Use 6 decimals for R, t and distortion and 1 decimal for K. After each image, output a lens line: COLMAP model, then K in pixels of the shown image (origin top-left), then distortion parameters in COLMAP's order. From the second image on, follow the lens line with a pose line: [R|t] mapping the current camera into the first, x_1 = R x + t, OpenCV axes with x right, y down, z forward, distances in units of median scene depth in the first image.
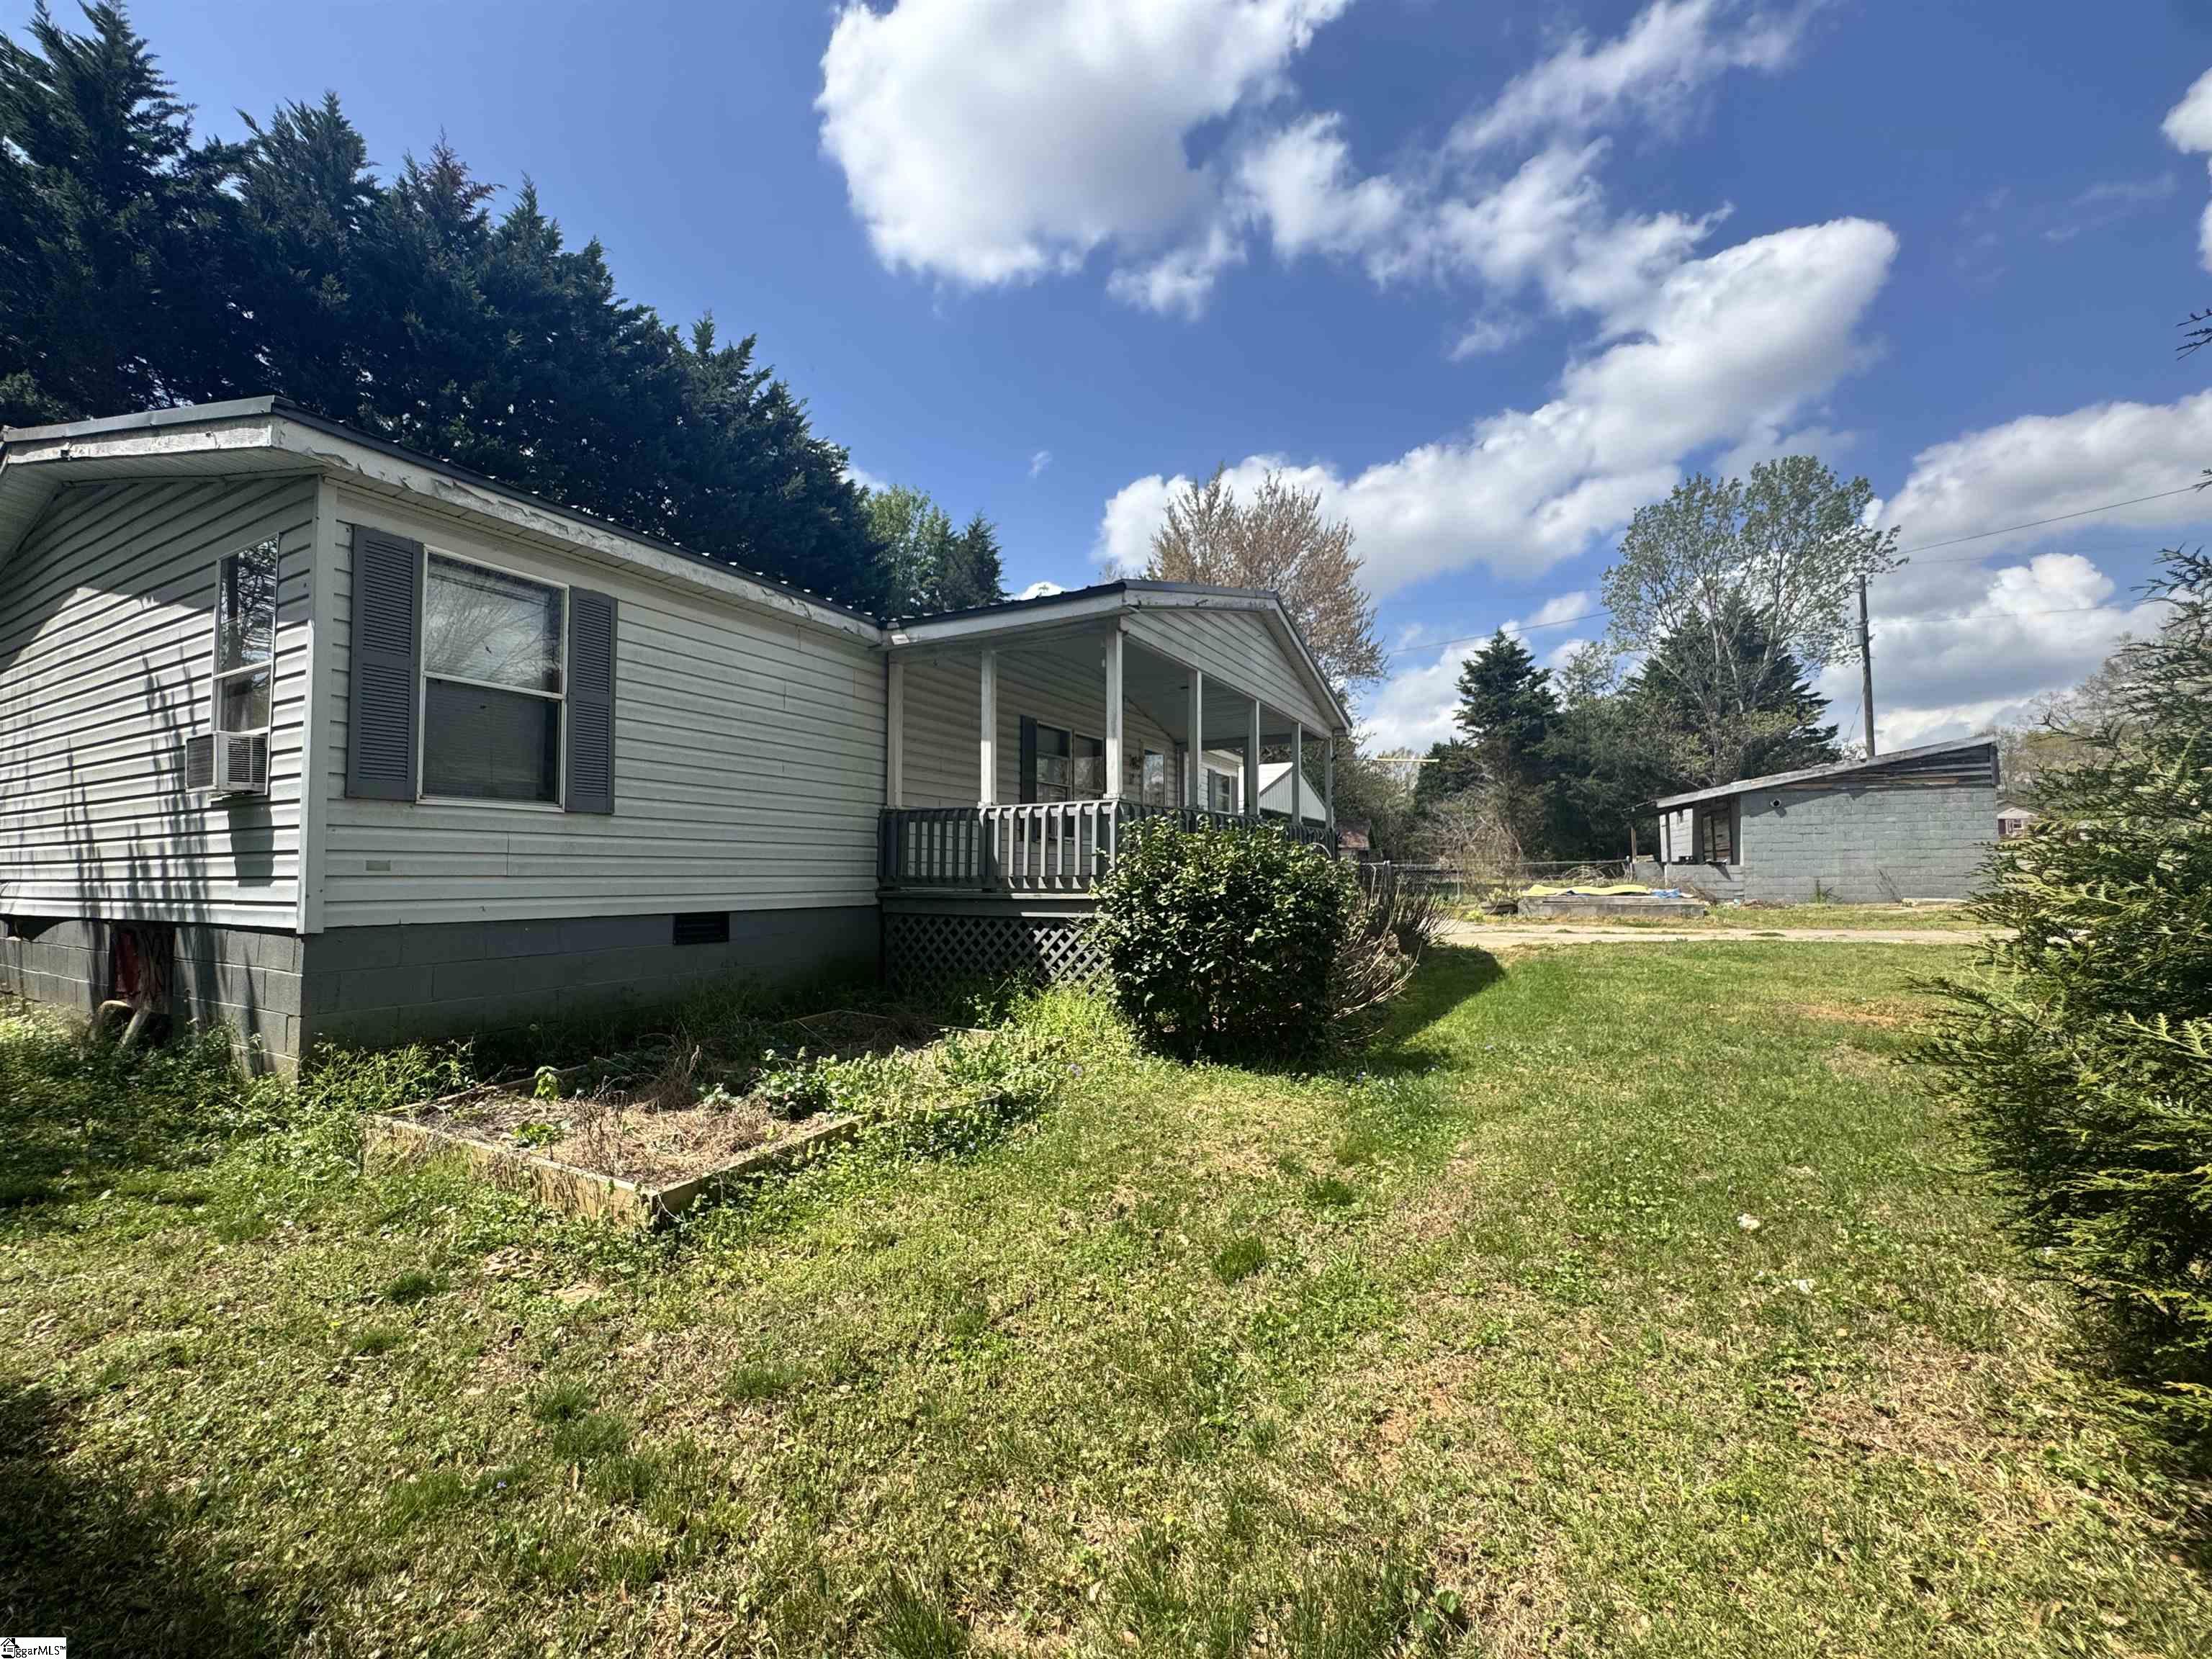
lens RADIAL K [[887.6, 0, 1099.8], [0, 887.6, 830.1], [0, 0, 1]] dist [-0.001992, -0.000132]
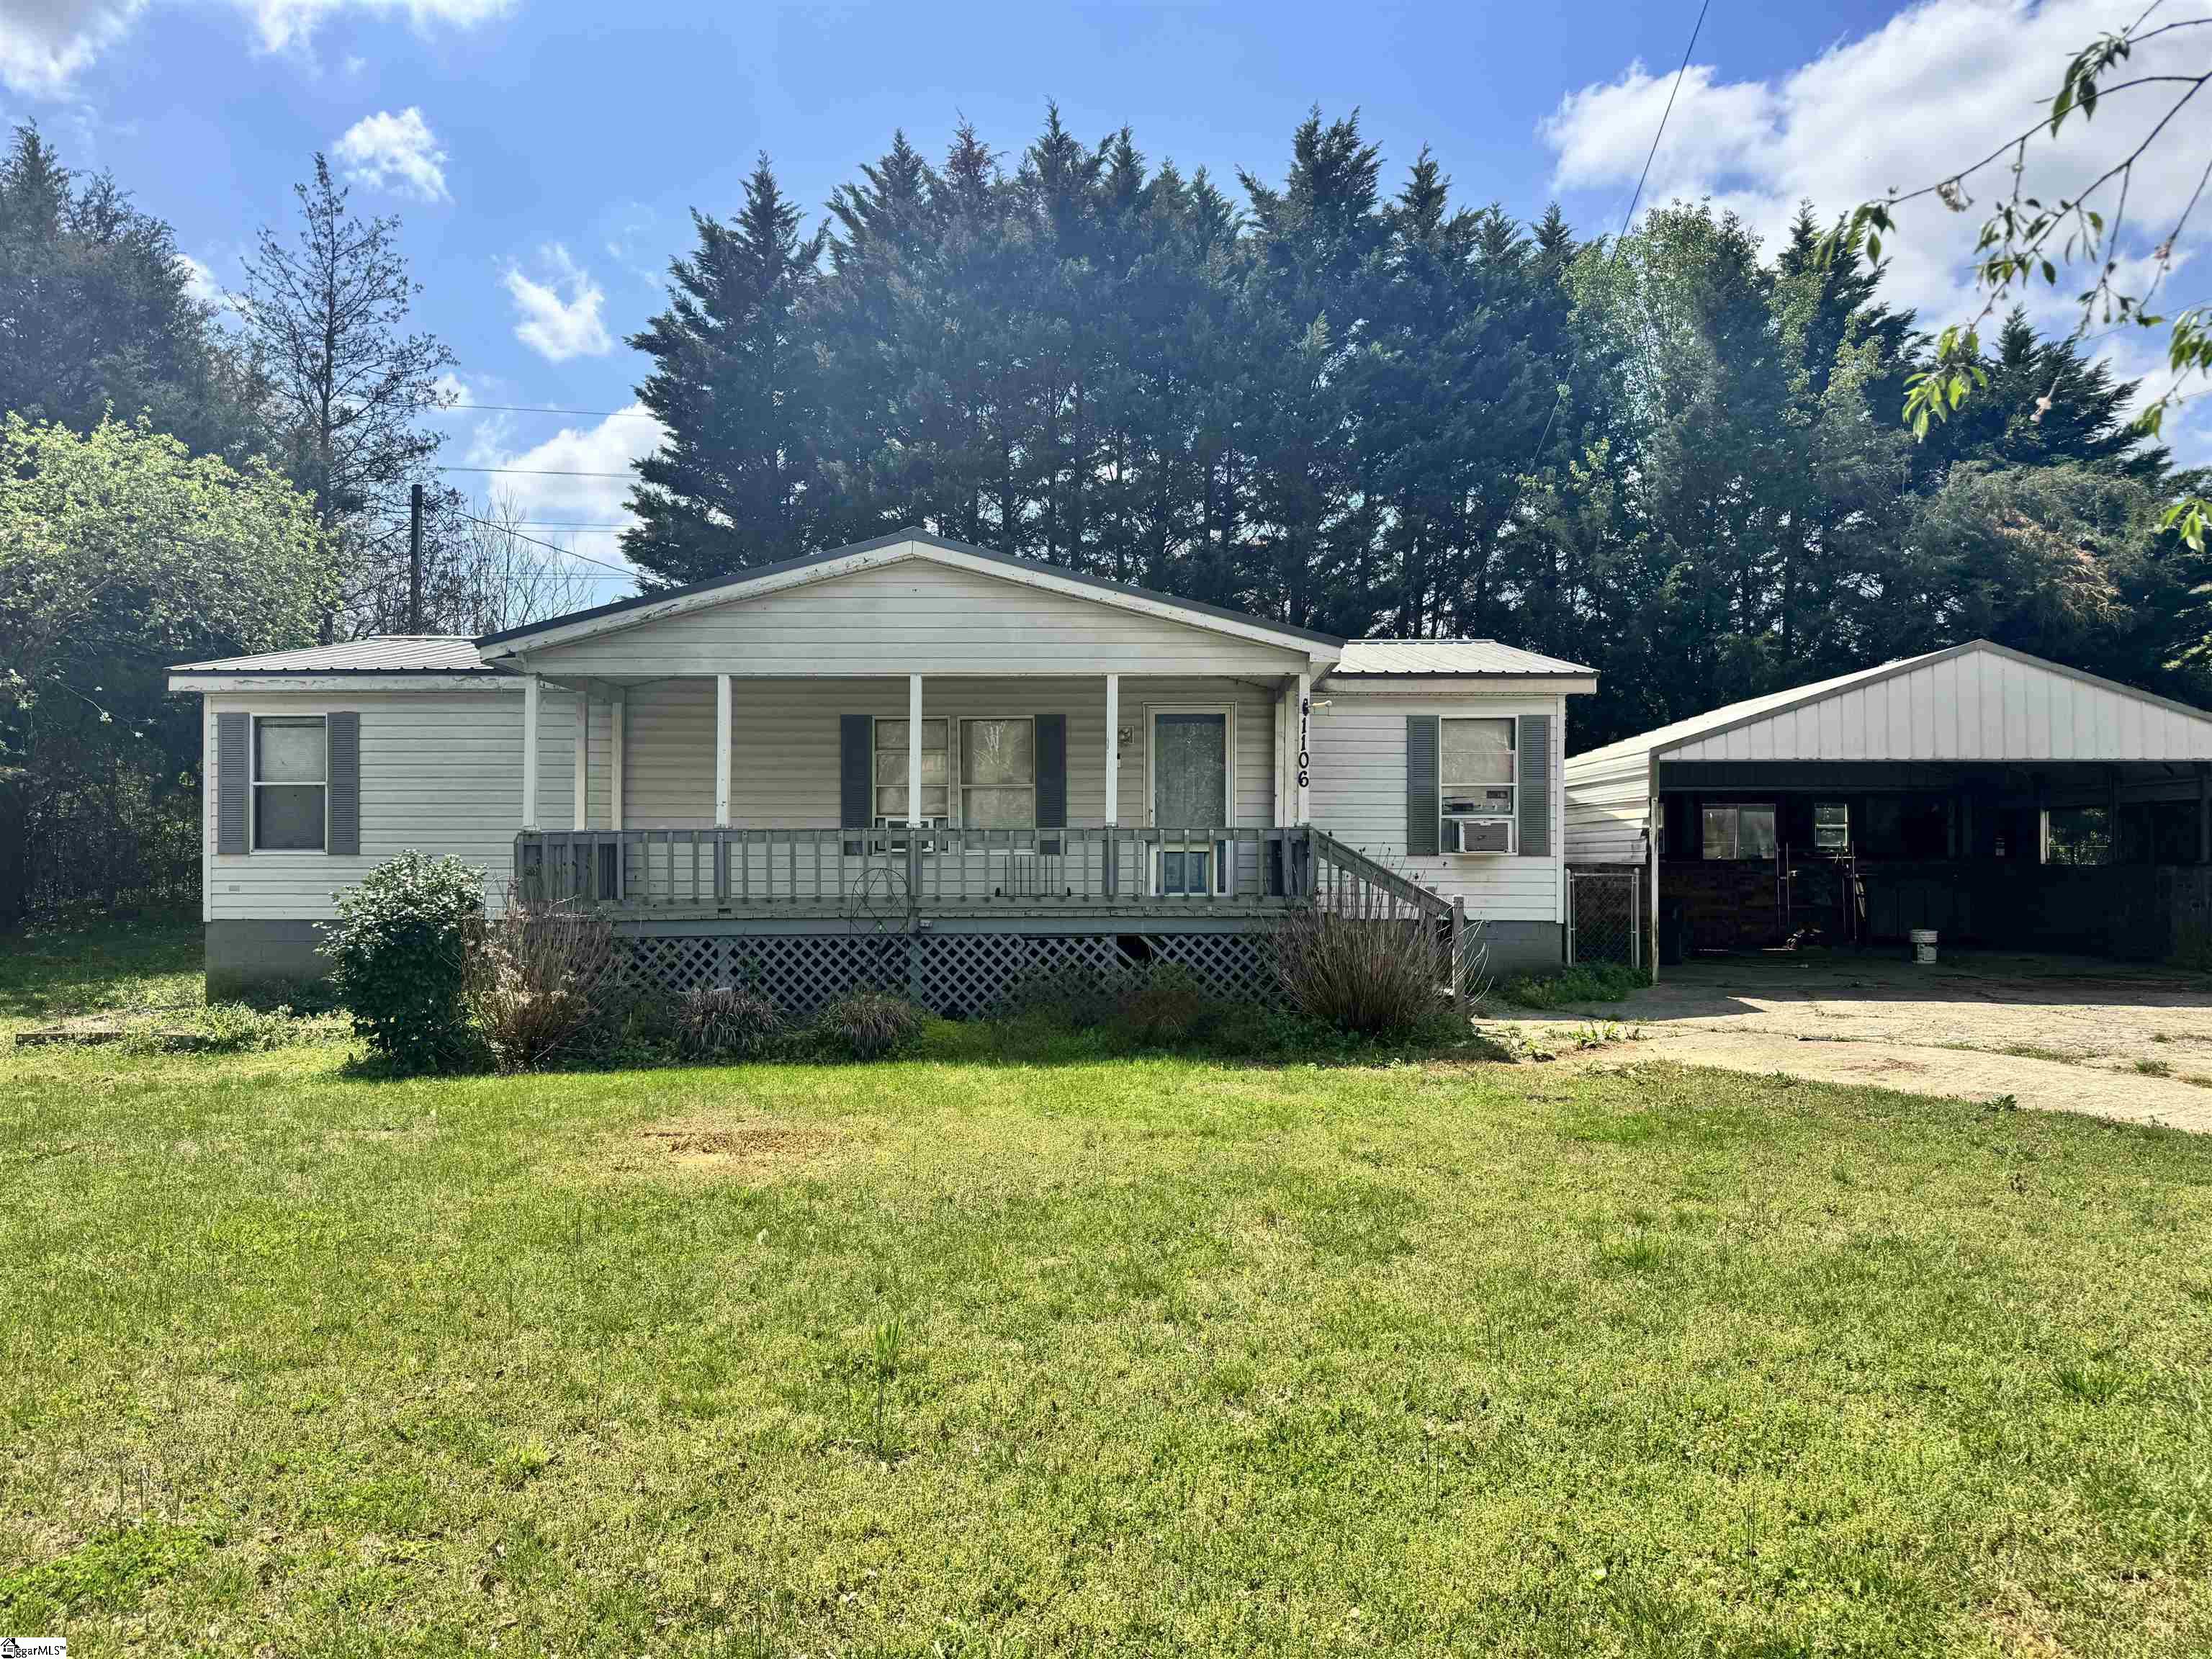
lens RADIAL K [[1542.9, 0, 1119.3], [0, 1542.9, 847.9], [0, 0, 1]] dist [0.087092, -0.103251]
pose [[0.468328, -0.003859, -0.883546, 0.316098], [0.045076, 0.998793, 0.019531, -0.002834], [0.882404, -0.048974, 0.467936, 0.114502]]
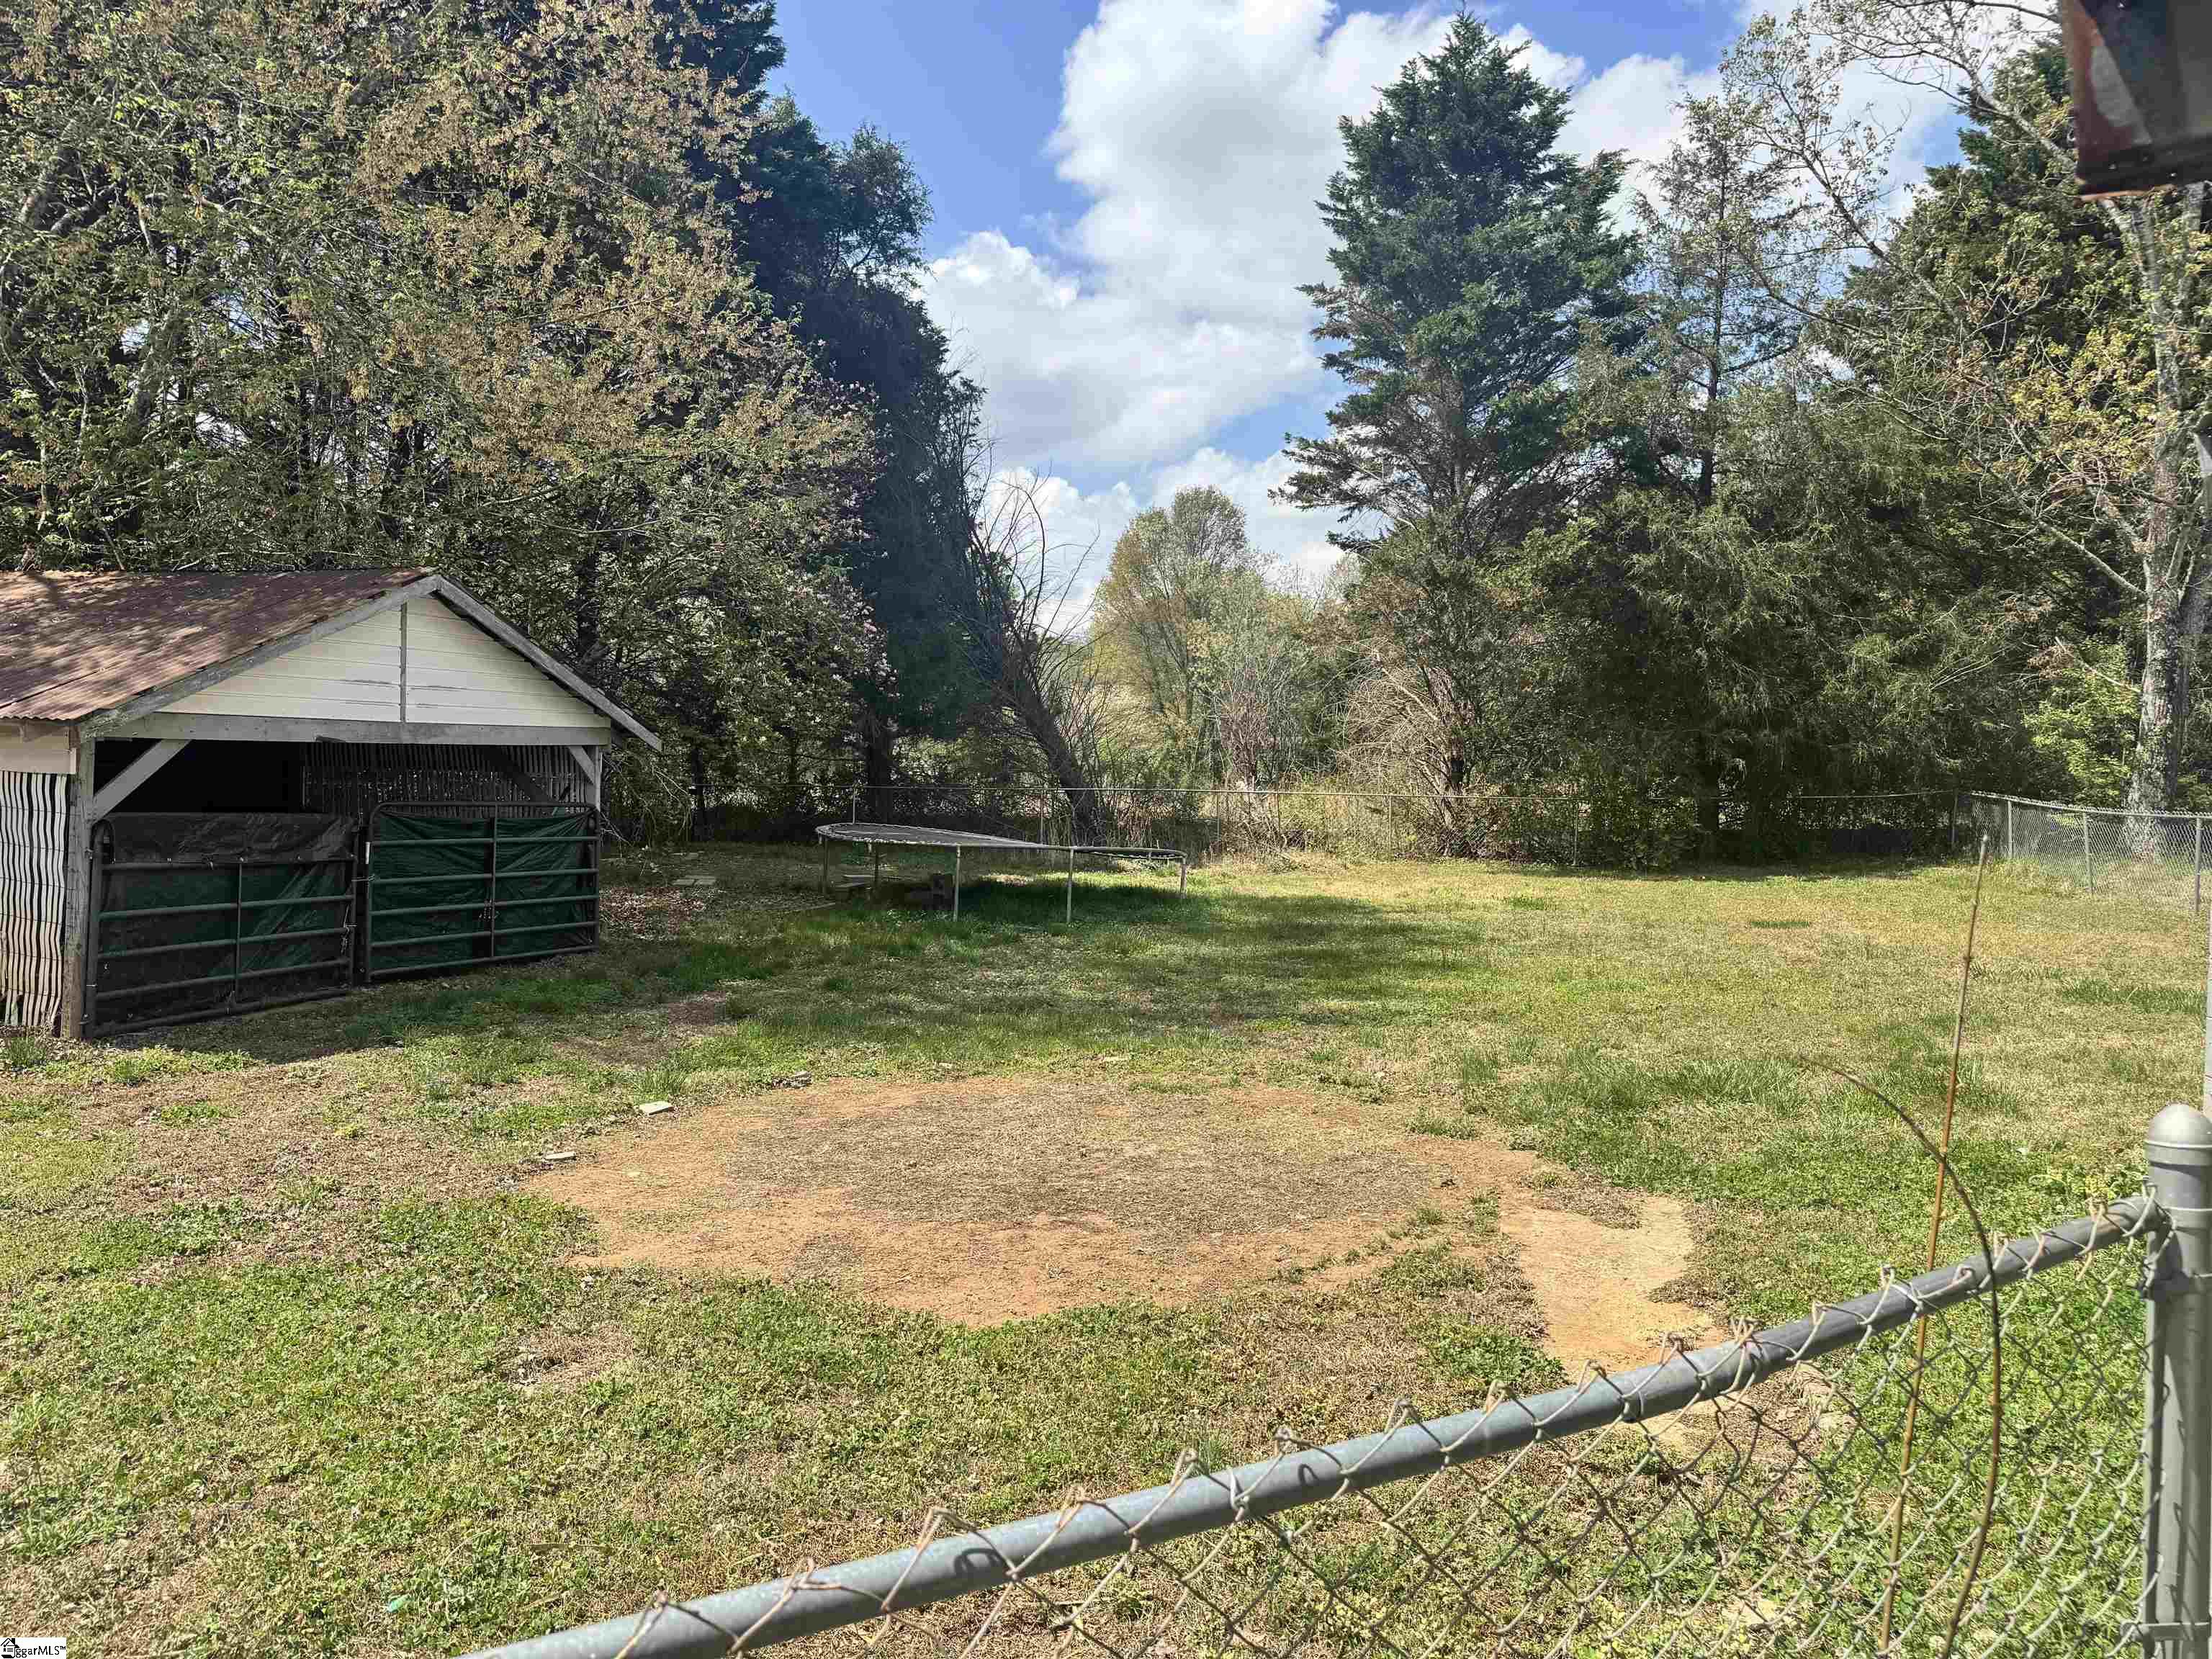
lens RADIAL K [[1559.9, 0, 1098.9], [0, 1559.9, 842.8], [0, 0, 1]] dist [0.003061, -0.004524]
pose [[0.993089, 0.023610, 0.114968, 0.317080], [-0.033368, 0.995932, 0.083701, 0.009331], [-0.112525, -0.086959, 0.989837, 0.547752]]
